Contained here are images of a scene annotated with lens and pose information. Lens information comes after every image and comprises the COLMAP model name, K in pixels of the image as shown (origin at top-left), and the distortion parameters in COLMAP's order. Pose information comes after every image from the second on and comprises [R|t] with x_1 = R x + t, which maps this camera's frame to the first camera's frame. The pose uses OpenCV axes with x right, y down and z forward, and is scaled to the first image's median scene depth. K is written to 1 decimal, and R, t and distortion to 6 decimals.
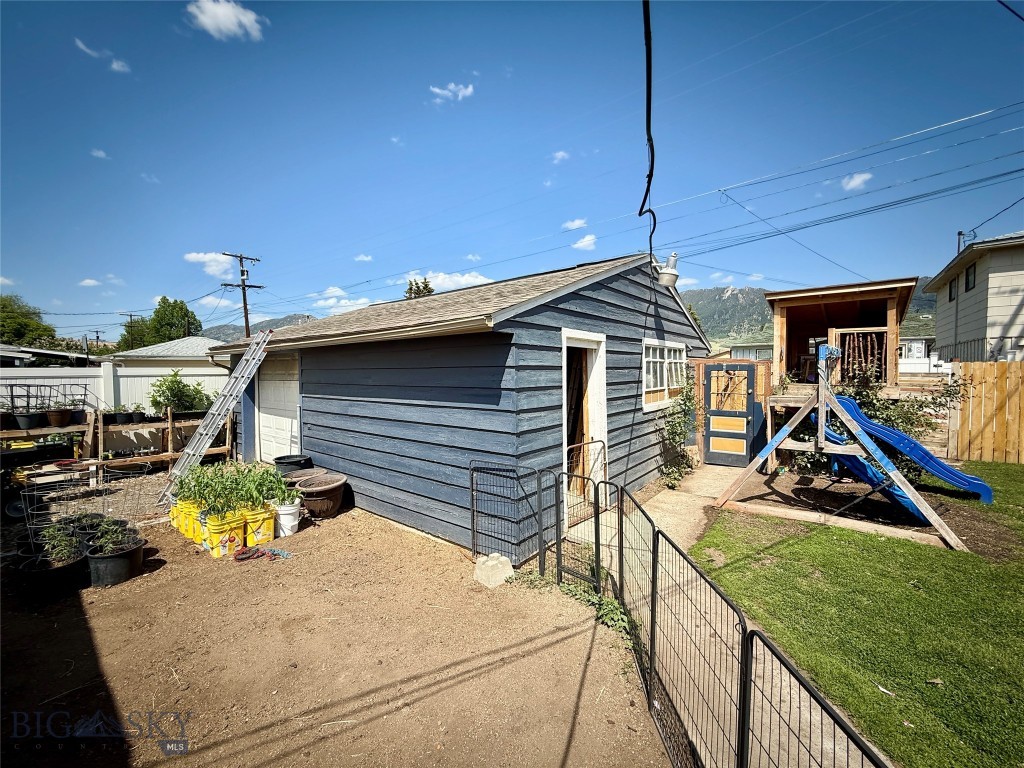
lens RADIAL K [[407.6, 0, 509.1], [0, 407.6, 383.3], [0, 0, 1]] dist [-0.002067, 0.000279]
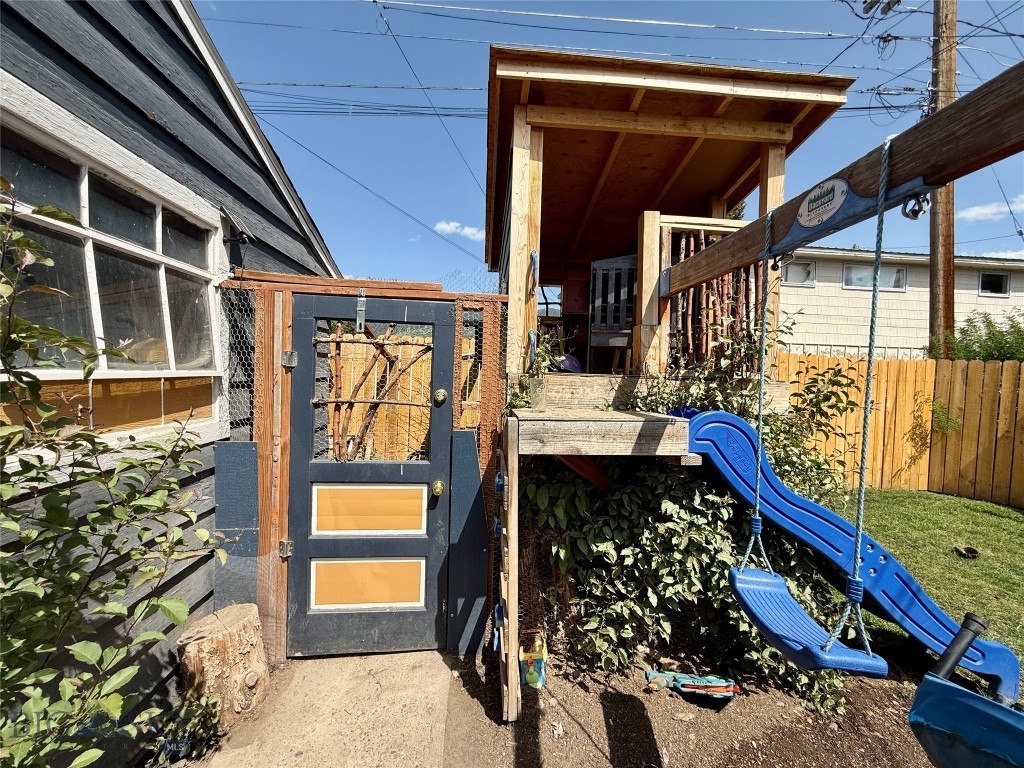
lens RADIAL K [[407.6, 0, 509.1], [0, 407.6, 383.3], [0, 0, 1]] dist [-0.002067, 0.000279]
pose [[0.719307, 0.009582, 0.694626, 0.504479], [-0.014069, 0.999901, 0.000776, 0.012042], [-0.694550, -0.010331, 0.719370, 0.900008]]
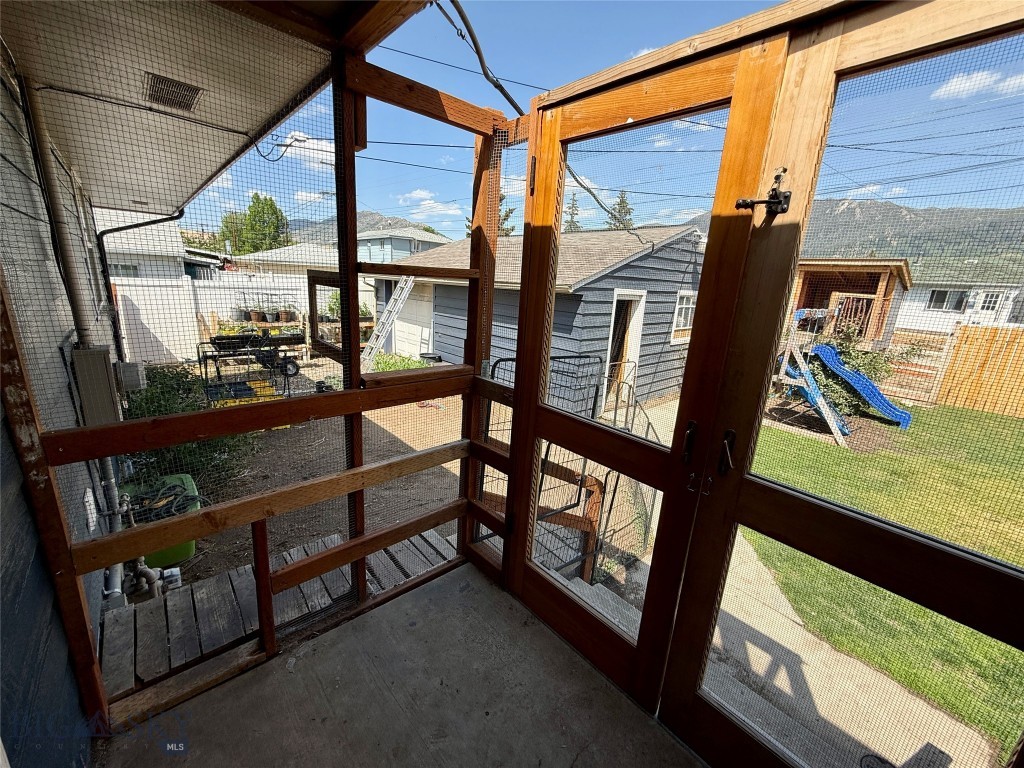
lens RADIAL K [[407.6, 0, 509.1], [0, 407.6, 383.3], [0, 0, 1]] dist [-0.002067, 0.000279]
pose [[0.986352, 0.098298, -0.132087, -0.021419], [-0.067960, 0.973762, 0.217184, -0.068369], [0.149970, -0.205243, 0.967153, -0.482605]]
